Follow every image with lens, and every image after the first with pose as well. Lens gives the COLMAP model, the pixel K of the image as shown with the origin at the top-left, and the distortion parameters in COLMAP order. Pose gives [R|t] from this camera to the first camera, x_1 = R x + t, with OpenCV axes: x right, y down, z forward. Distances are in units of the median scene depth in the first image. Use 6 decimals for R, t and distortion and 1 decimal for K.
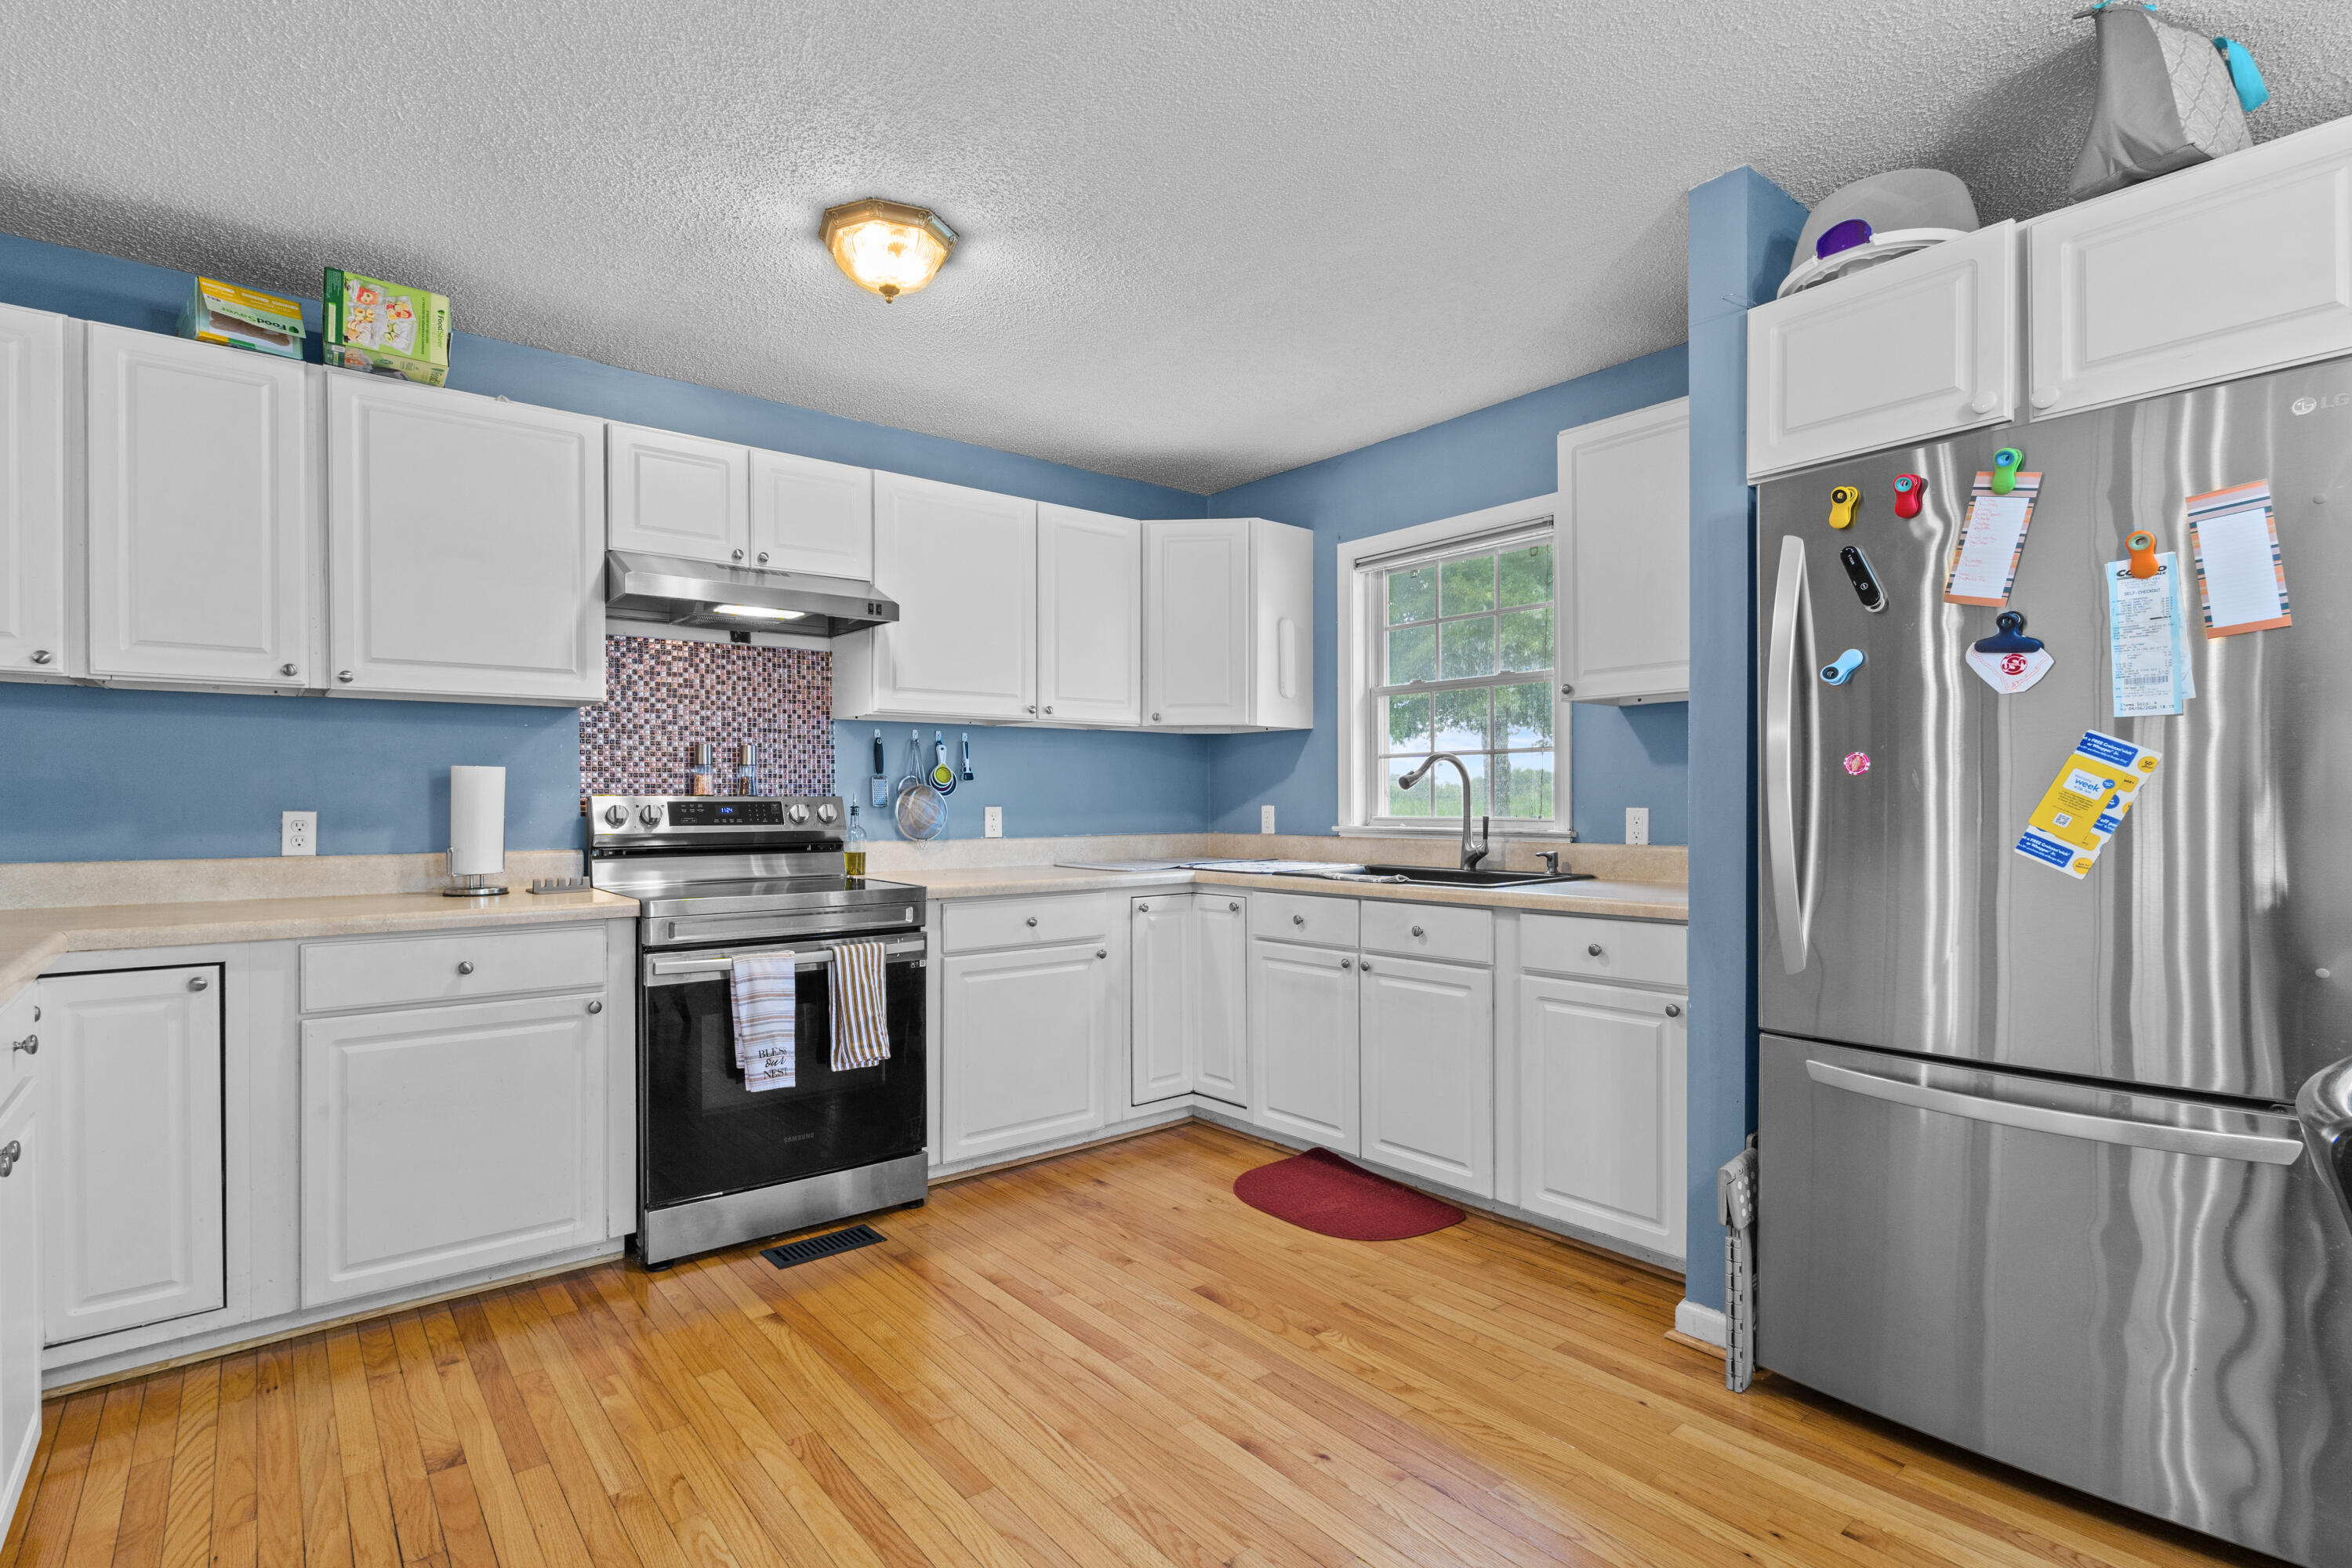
lens RADIAL K [[1105.7, 0, 1139.6], [0, 1105.7, 796.2], [0, 0, 1]] dist [-0.003032, -0.000001]
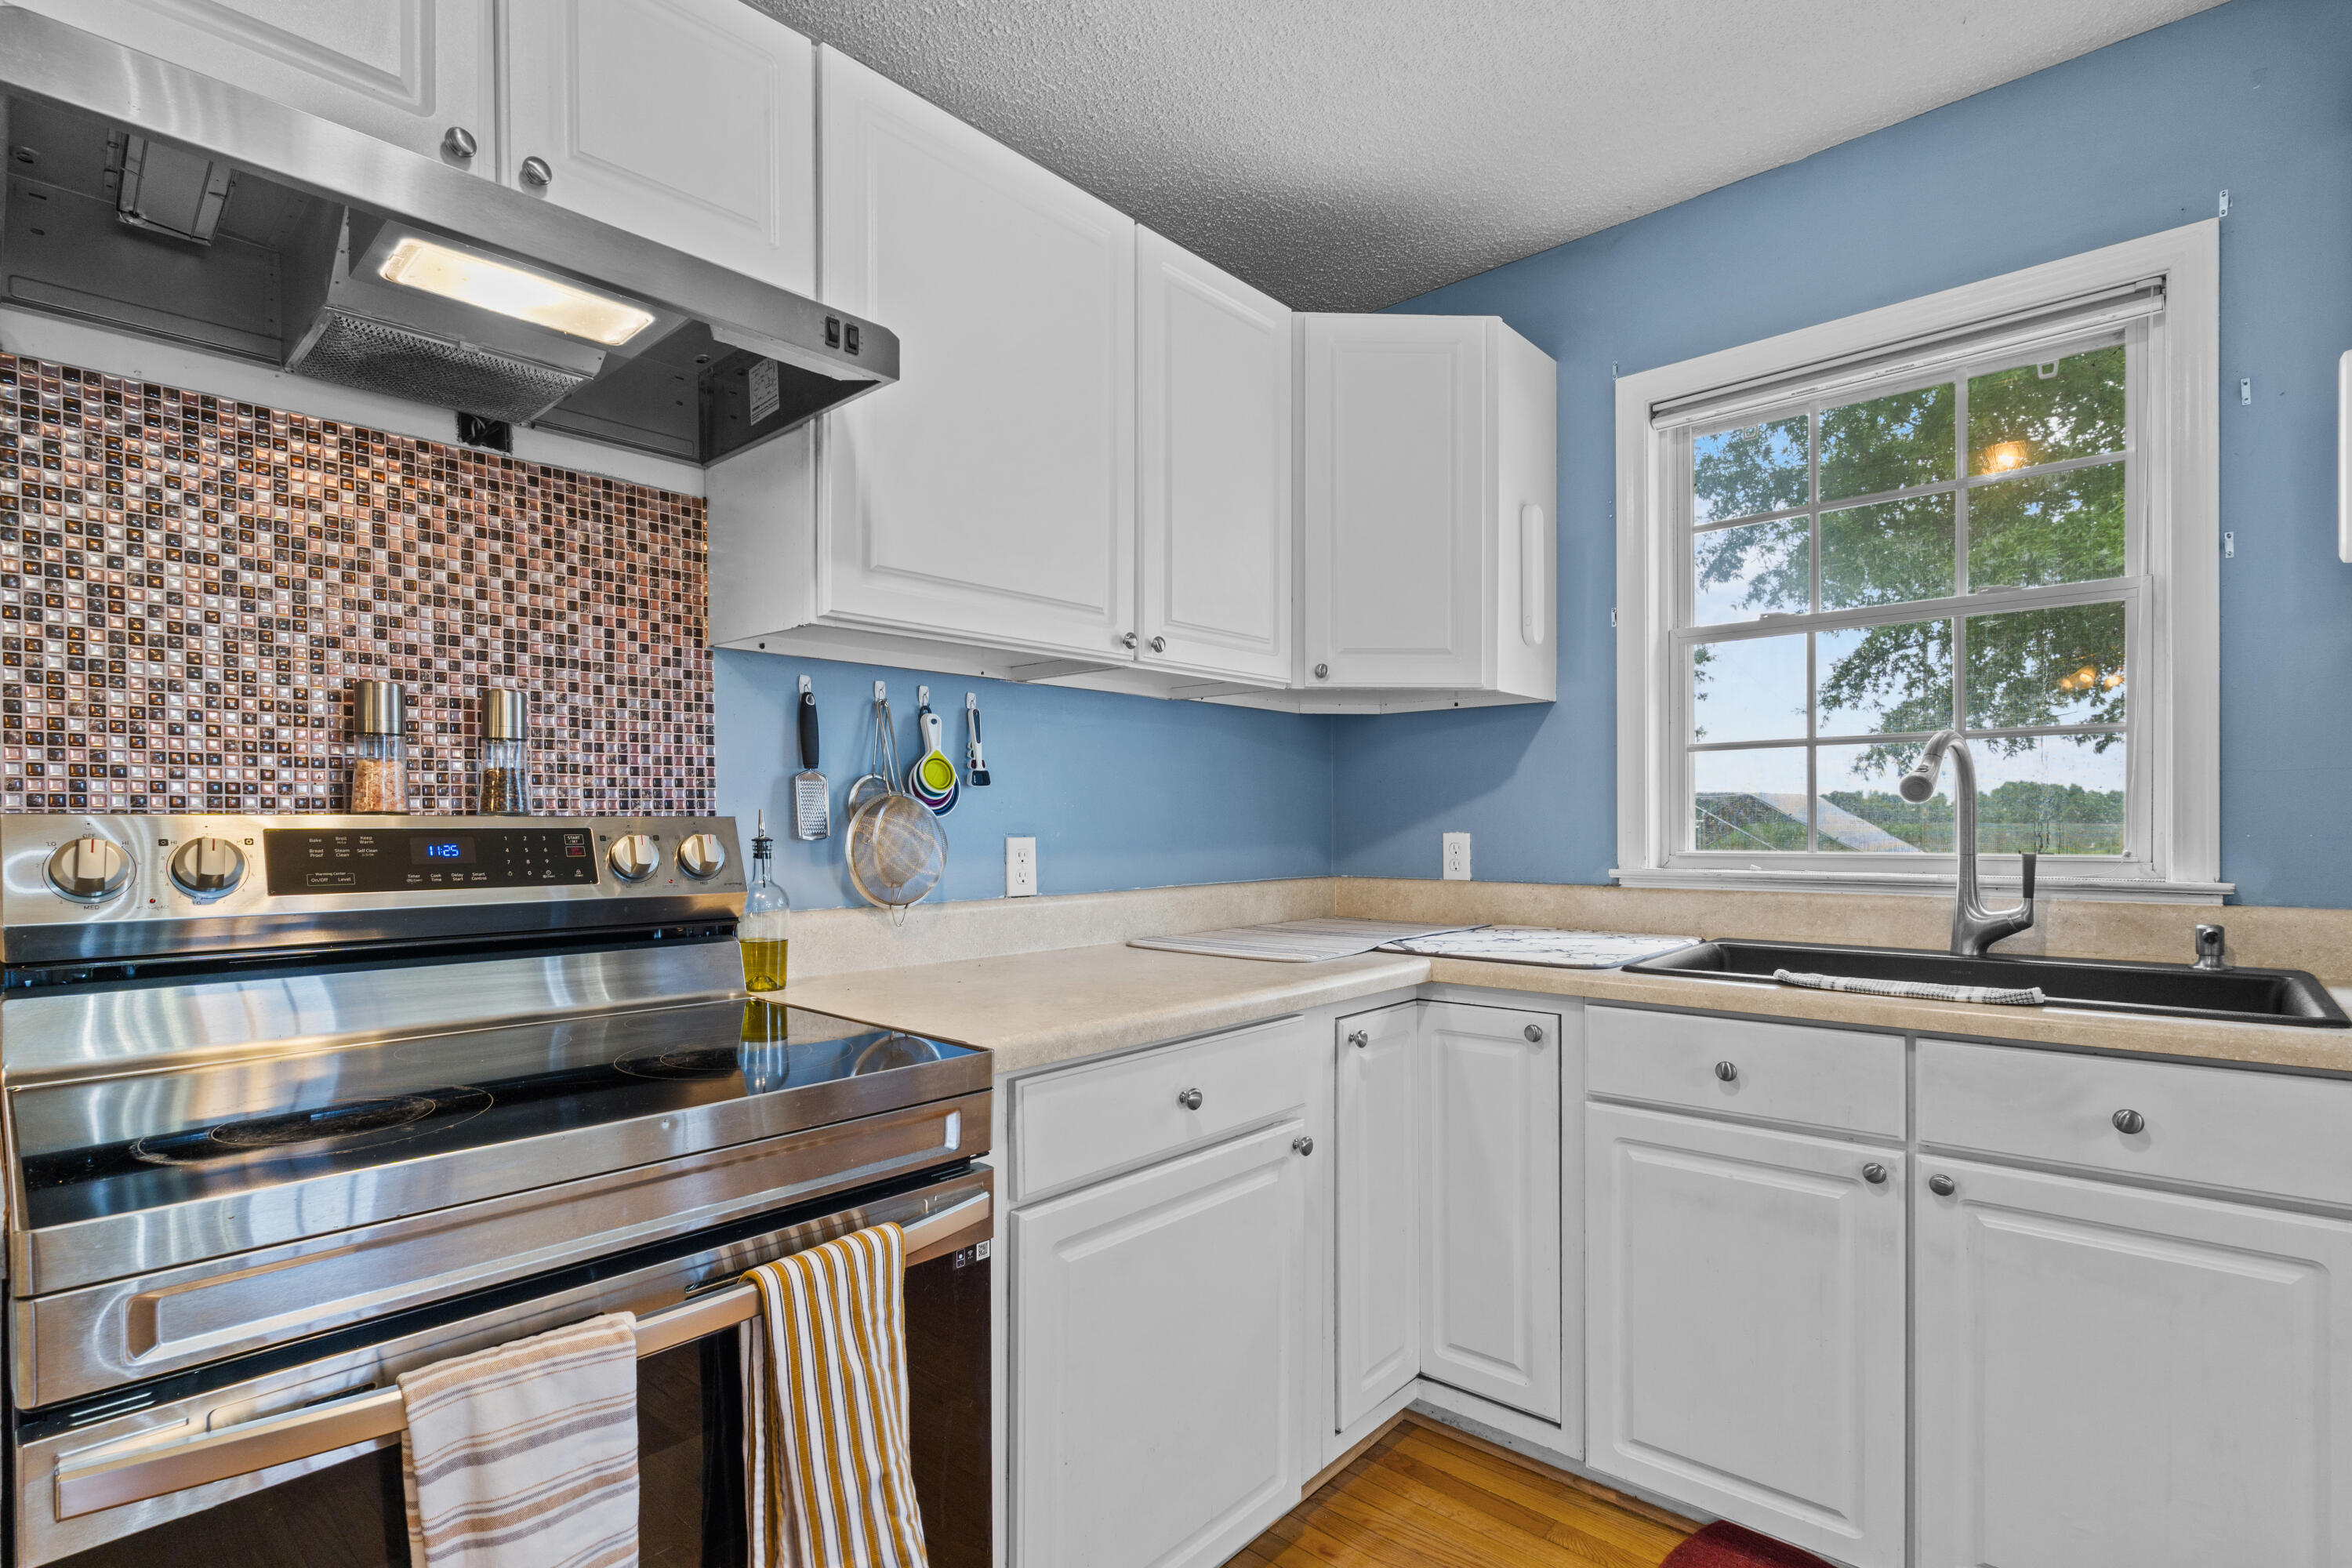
lens RADIAL K [[1113.1, 0, 1140.2], [0, 1113.1, 827.6], [0, 0, 1]] dist [-0.002859, -0.000365]
pose [[0.989507, -0.002070, 0.144467, -0.188823], [0.001183, 0.999980, 0.006222, 0.002216], [-0.144477, -0.005986, 0.989490, 0.583991]]
